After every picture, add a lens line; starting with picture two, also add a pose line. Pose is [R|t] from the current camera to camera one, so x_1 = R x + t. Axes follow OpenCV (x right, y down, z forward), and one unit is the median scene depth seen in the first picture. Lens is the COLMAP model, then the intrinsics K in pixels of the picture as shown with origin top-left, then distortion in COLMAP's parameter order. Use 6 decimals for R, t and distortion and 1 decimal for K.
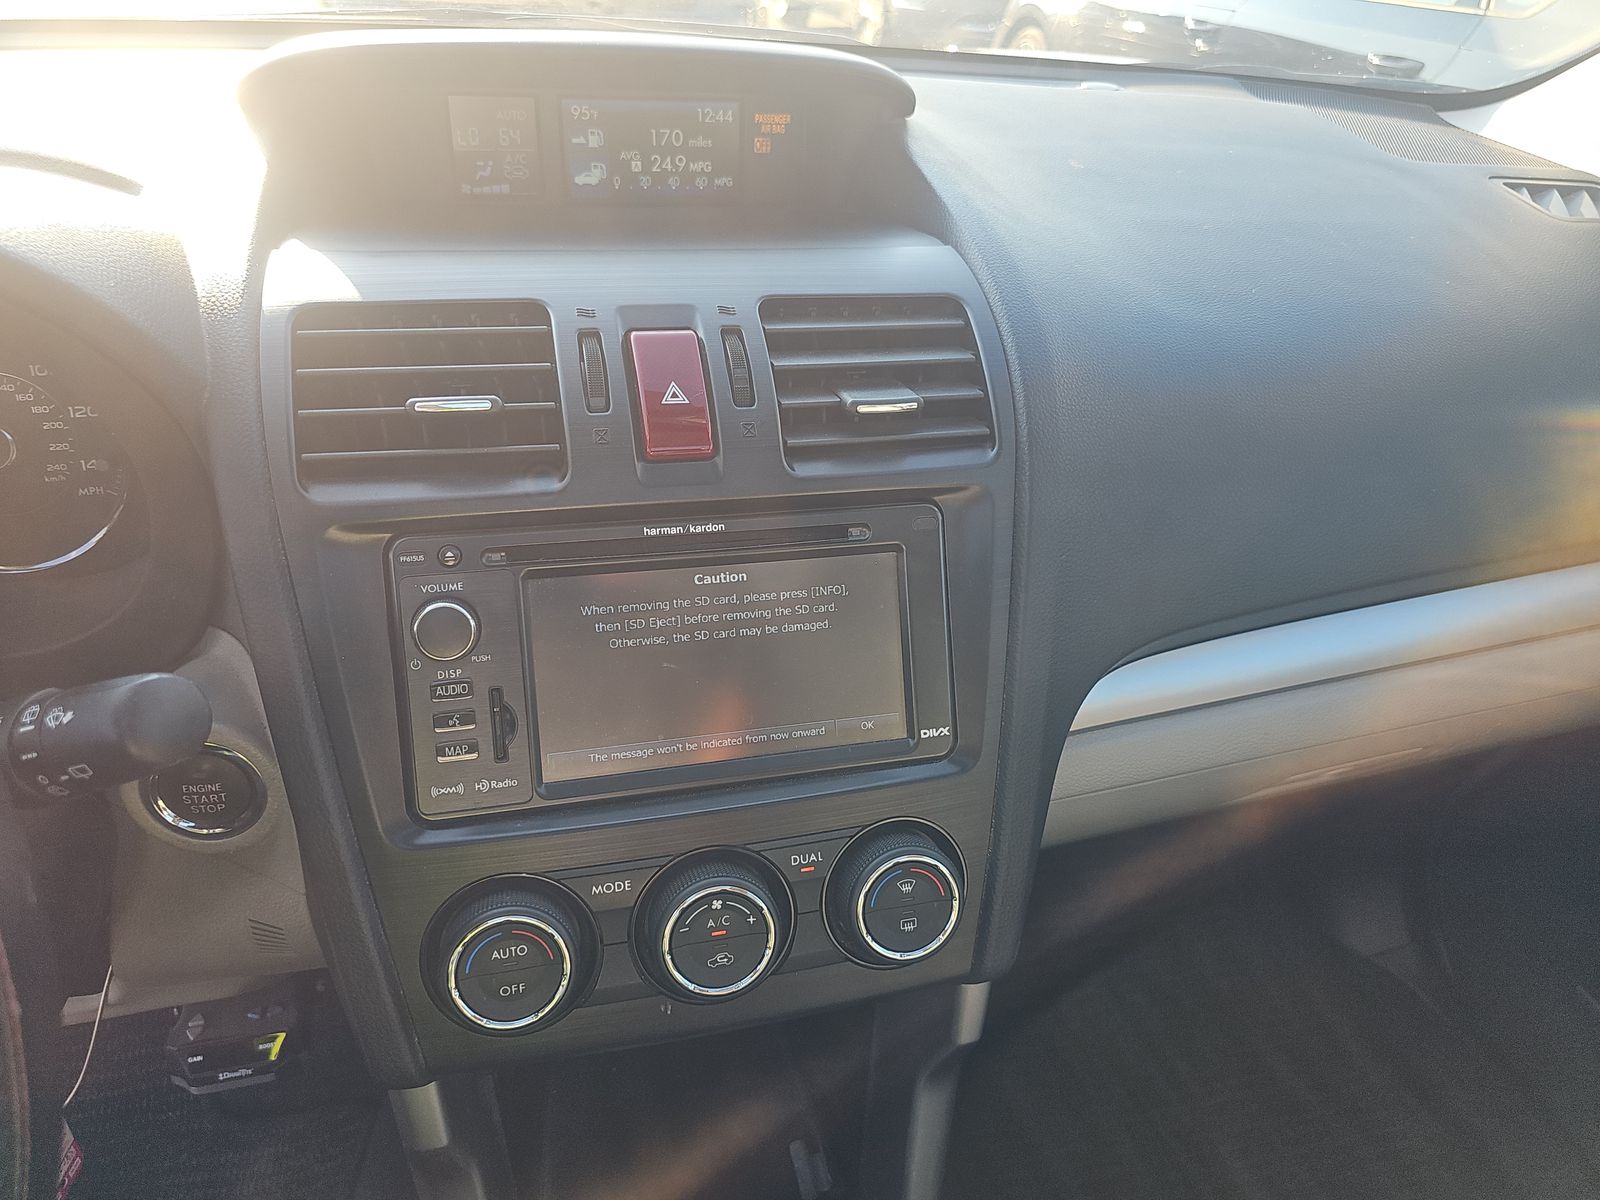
lens RADIAL K [[1036.7, 0, 796.6], [0, 1036.7, 607.0], [0, 0, 1]] dist [0.056461, -0.051612]
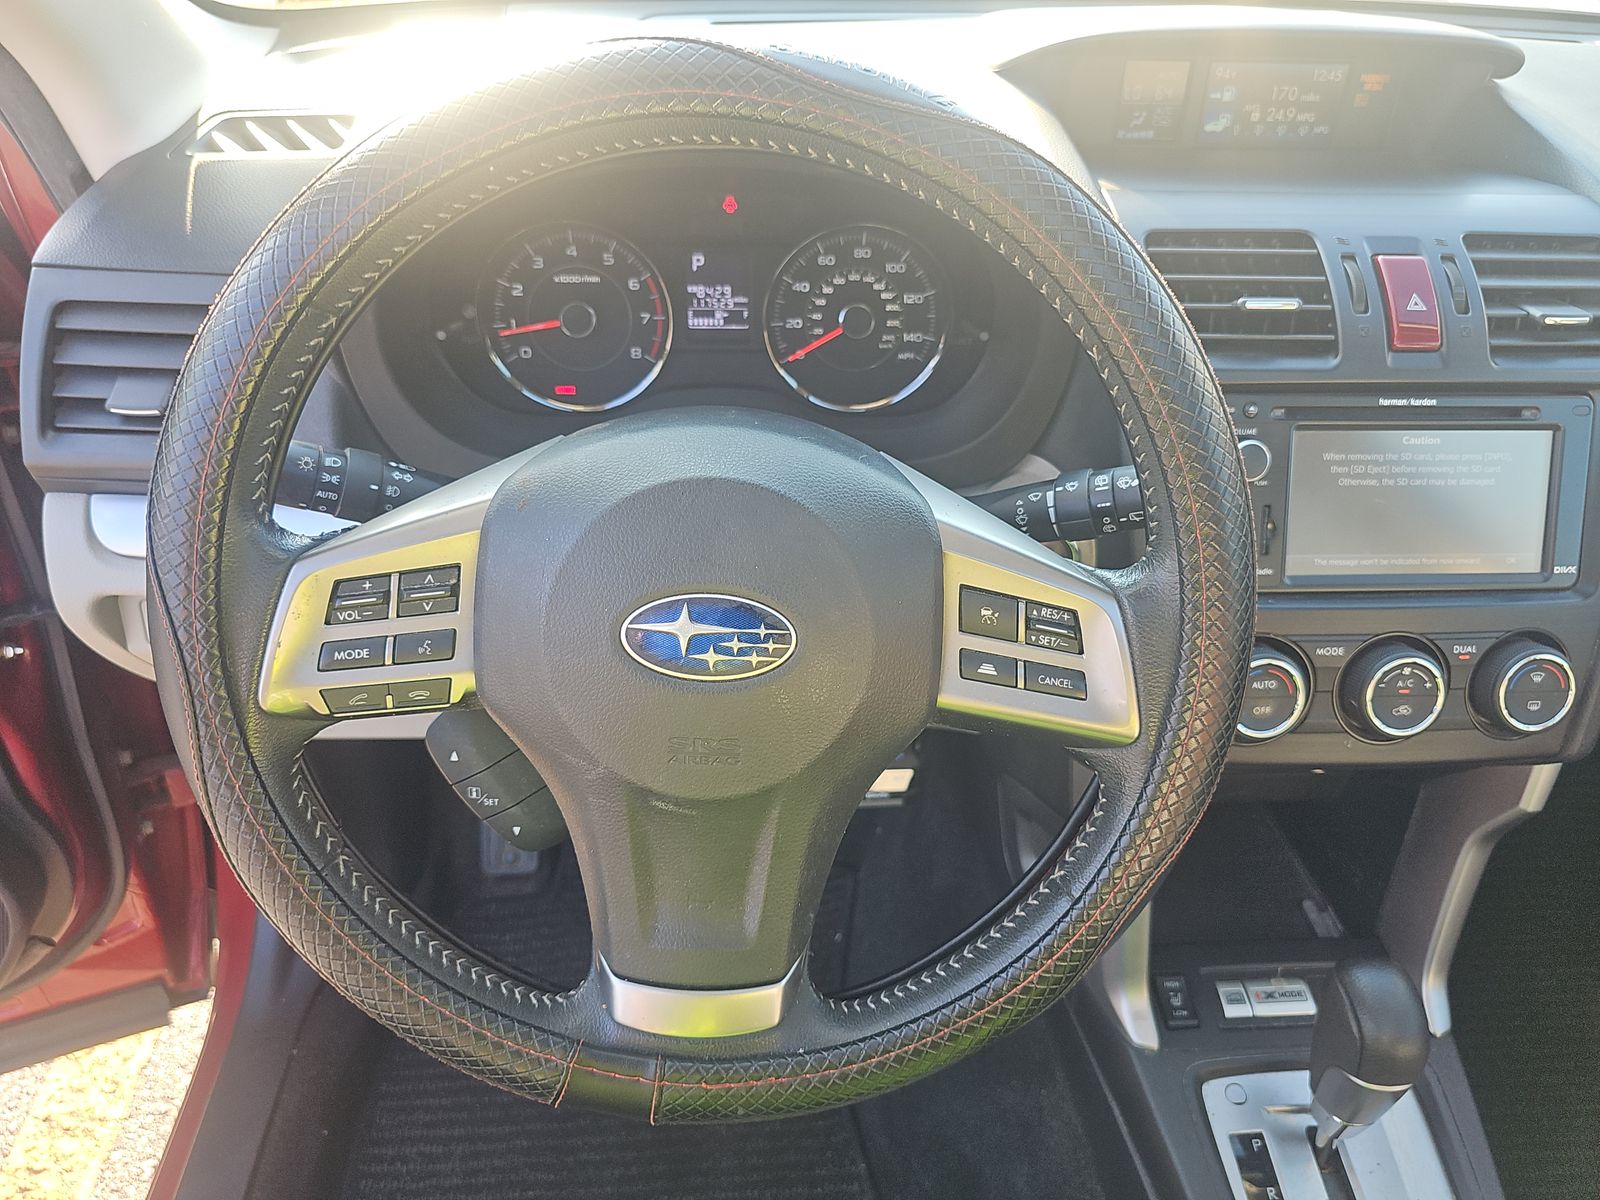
lens RADIAL K [[1066.5, 0, 800.0], [0, 1066.5, 600.0], [0, 0, 1]] dist [0.017355, -0.001332]
pose [[0.986097, 0.088507, -0.140637, -0.660470], [-0.079530, 0.994495, 0.068224, 0.148941], [0.145901, -0.056091, 0.987708, -0.526651]]
